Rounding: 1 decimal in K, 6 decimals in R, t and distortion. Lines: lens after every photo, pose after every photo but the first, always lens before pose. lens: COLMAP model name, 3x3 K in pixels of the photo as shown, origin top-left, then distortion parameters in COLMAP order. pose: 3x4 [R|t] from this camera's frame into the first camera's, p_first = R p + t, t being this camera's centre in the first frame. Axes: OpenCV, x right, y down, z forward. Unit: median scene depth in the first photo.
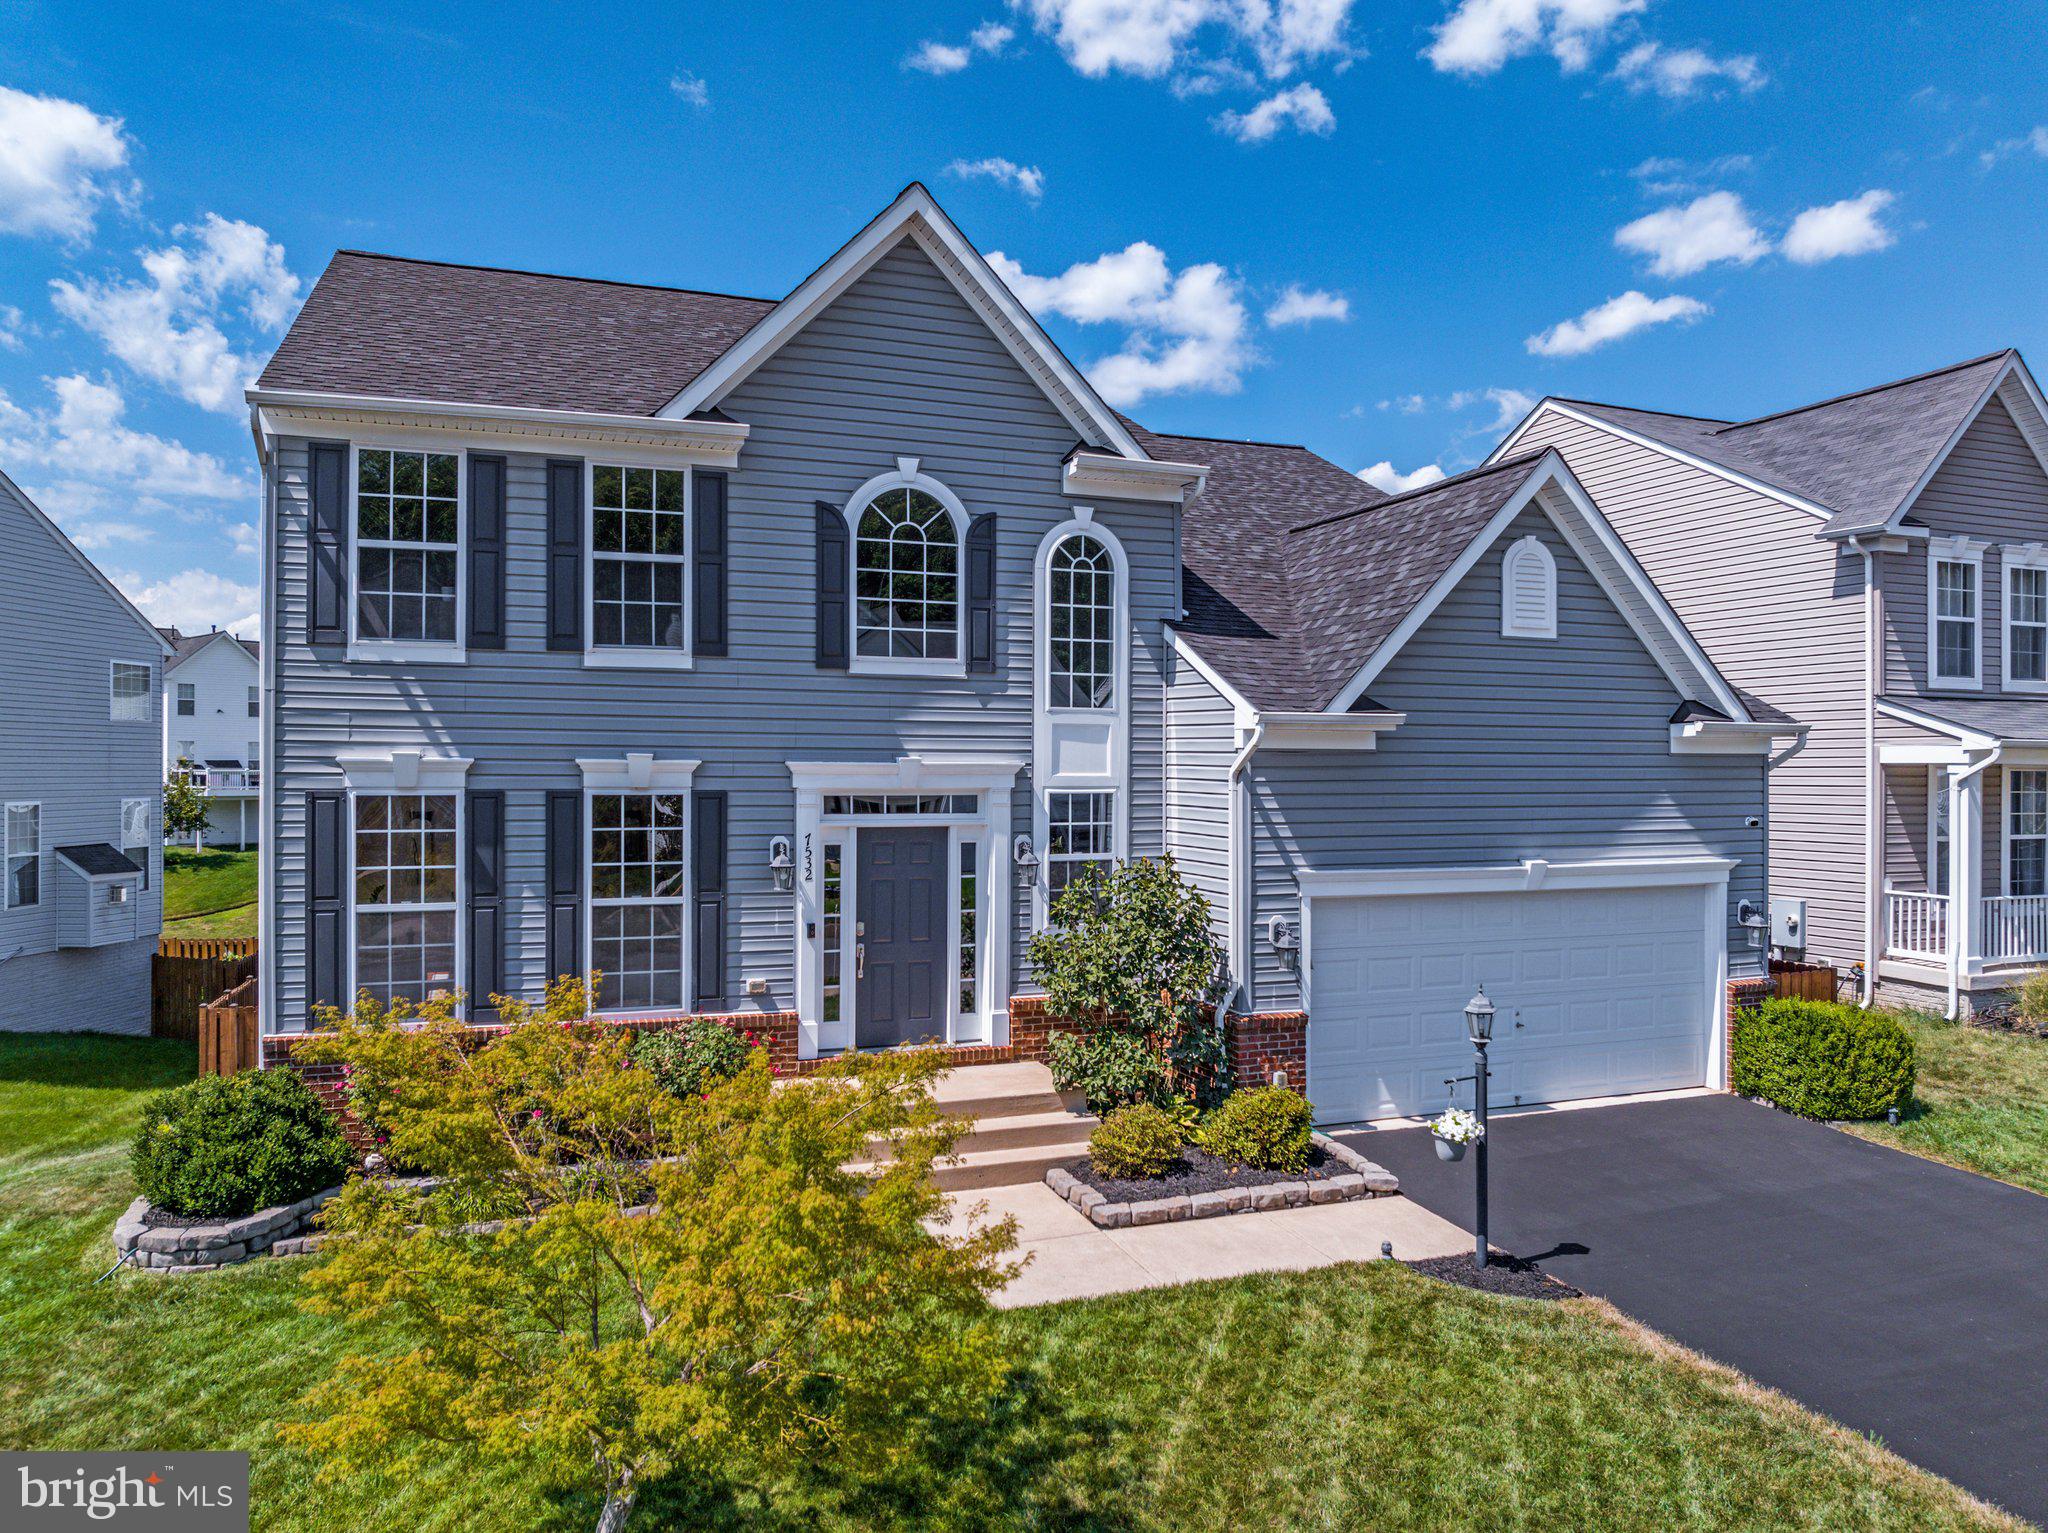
lens RADIAL K [[1458.6, 0, 1003.2], [0, 1458.6, 759.7], [0, 0, 1]] dist [-0.035753, -0.002635]
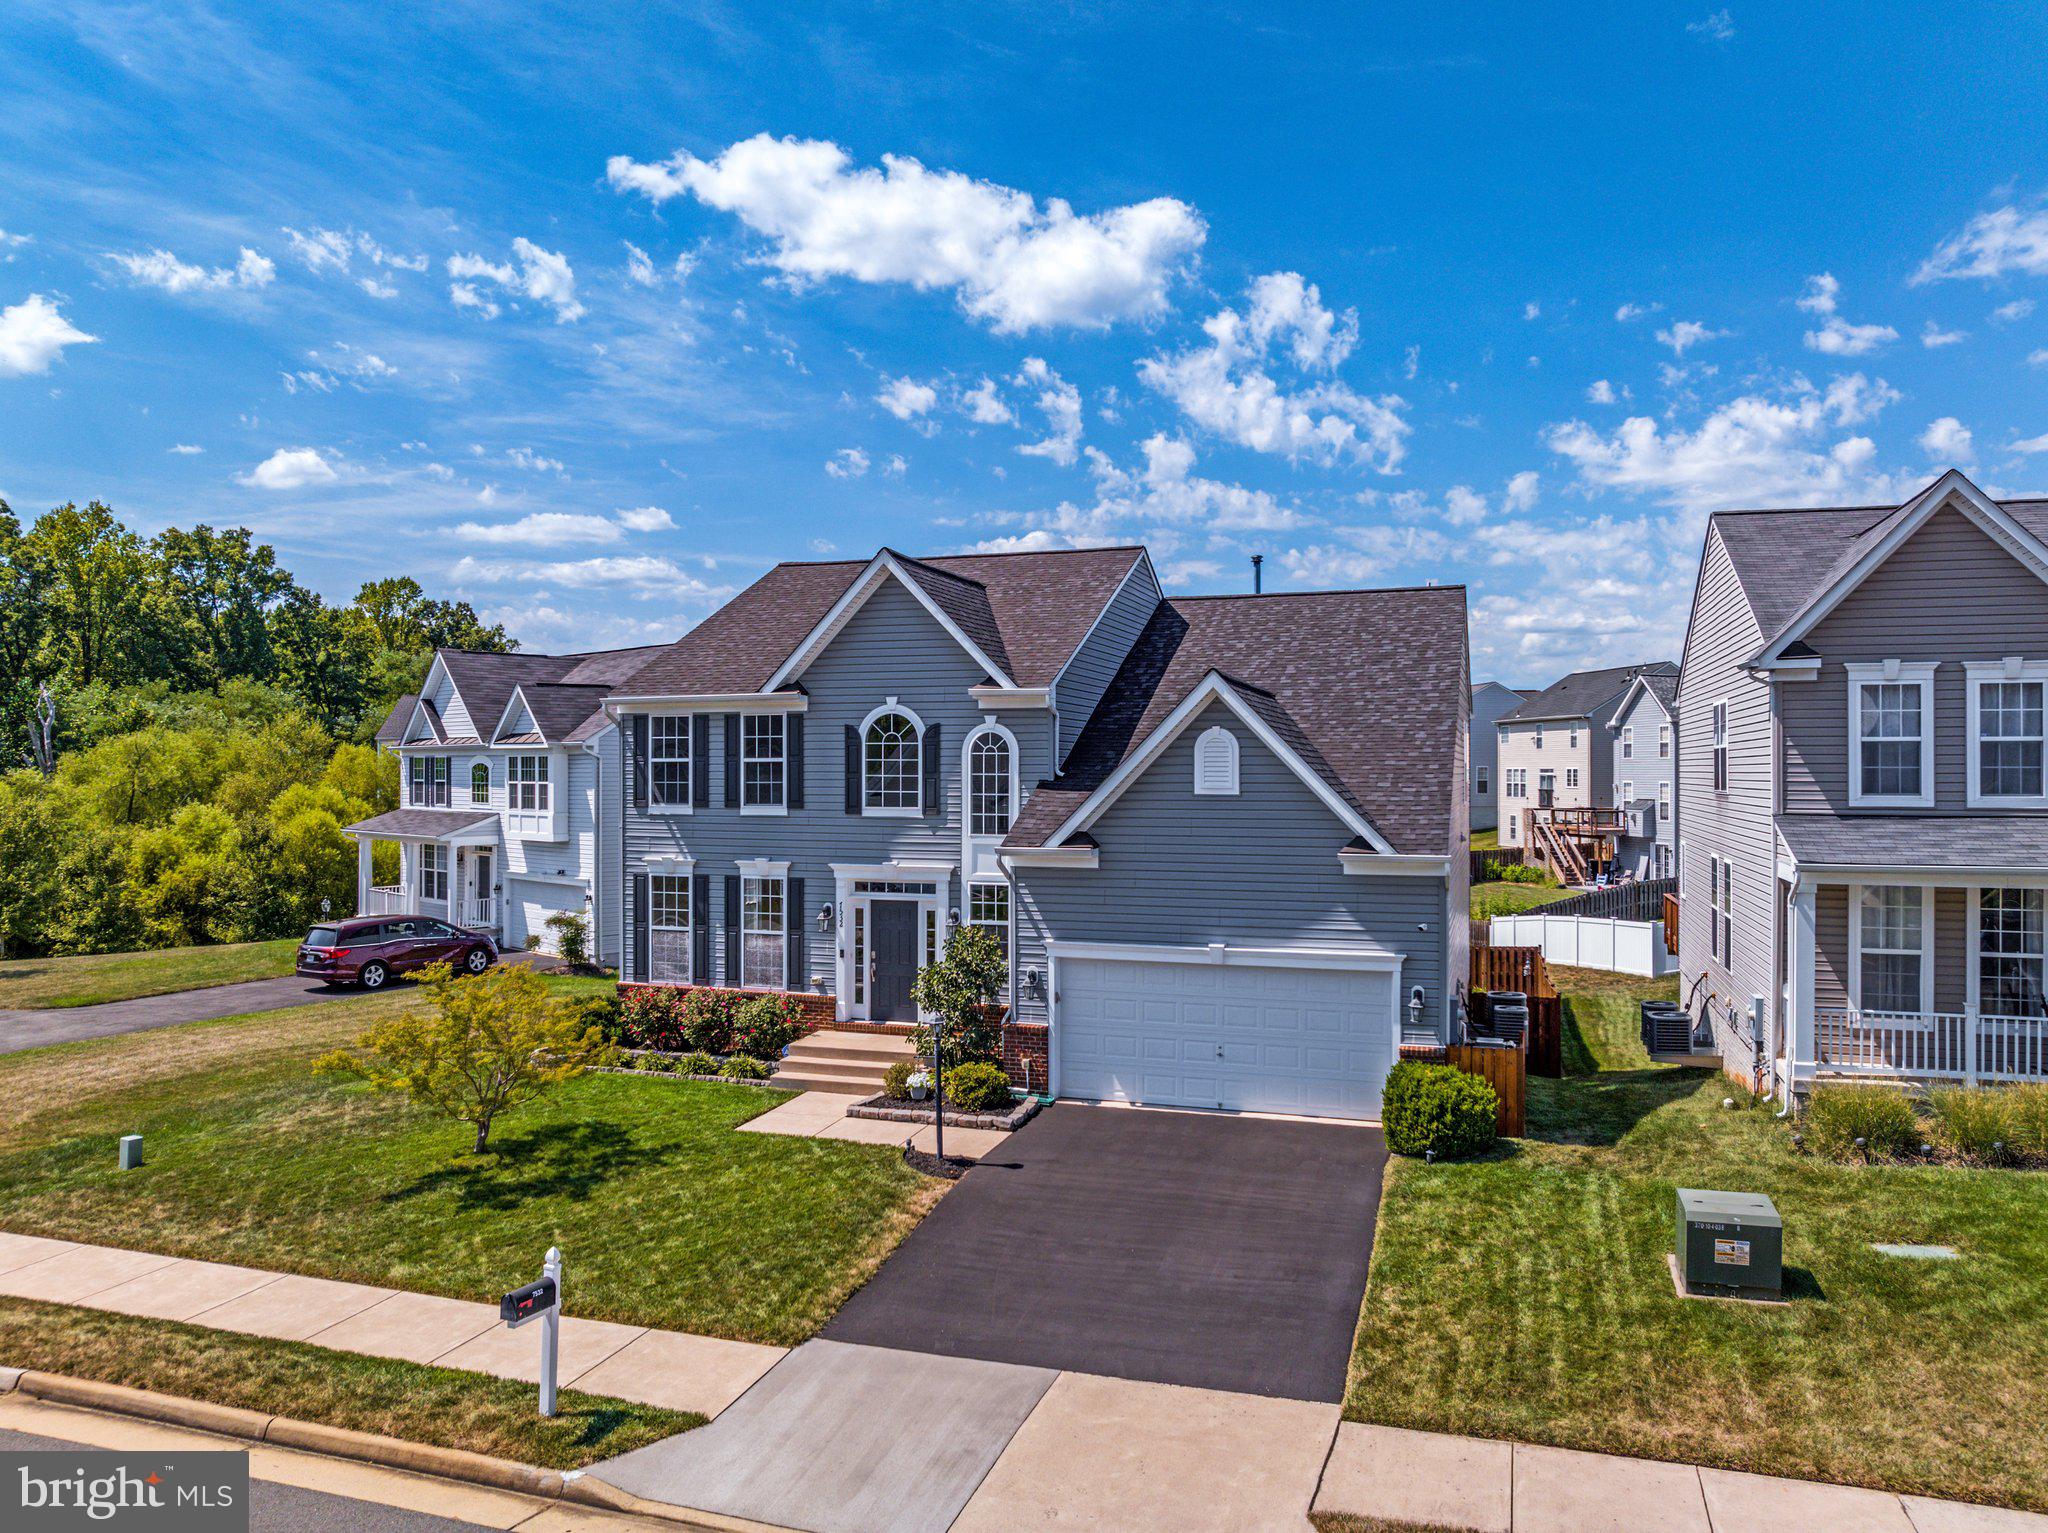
lens RADIAL K [[1413.9, 0, 981.9], [0, 1413.9, 760.2], [0, 0, 1]] dist [-0.034228, -0.001228]
pose [[0.763103, -0.011127, -0.646181, 1.174510], [0.007243, 0.999936, -0.008664, -0.114110], [0.646236, 0.001931, 0.763135, -0.273634]]
